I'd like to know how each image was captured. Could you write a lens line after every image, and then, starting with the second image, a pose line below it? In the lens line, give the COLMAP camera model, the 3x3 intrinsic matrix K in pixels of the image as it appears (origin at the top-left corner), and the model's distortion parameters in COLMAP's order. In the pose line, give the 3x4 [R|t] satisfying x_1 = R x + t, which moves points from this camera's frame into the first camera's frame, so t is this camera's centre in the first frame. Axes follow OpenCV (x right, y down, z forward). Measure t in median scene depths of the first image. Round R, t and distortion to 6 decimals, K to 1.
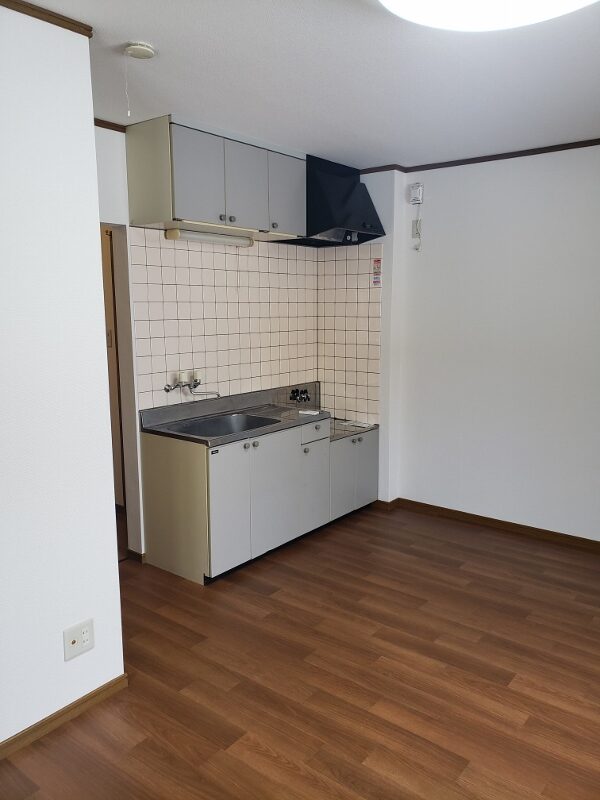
lens RADIAL K [[619.9, 0, 318.8], [0, 619.9, 404.9], [0, 0, 1]] dist [-0.004566, 0.000731]
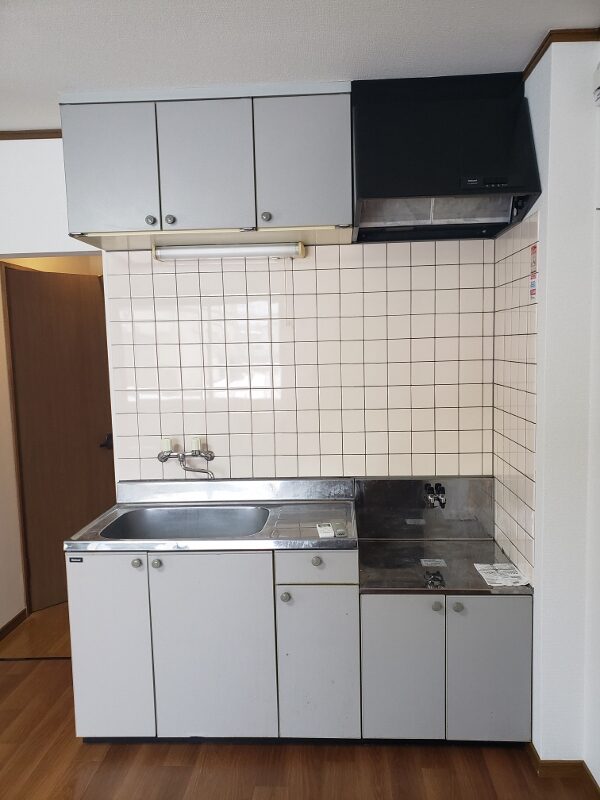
lens RADIAL K [[619.9, 0, 318.8], [0, 619.9, 404.9], [0, 0, 1]] dist [-0.004566, 0.000731]
pose [[0.563861, 0.067547, -0.823103, 0.444425], [-0.110007, 0.993911, 0.006205, -0.106600], [0.818510, 0.087048, 0.567859, 0.664321]]
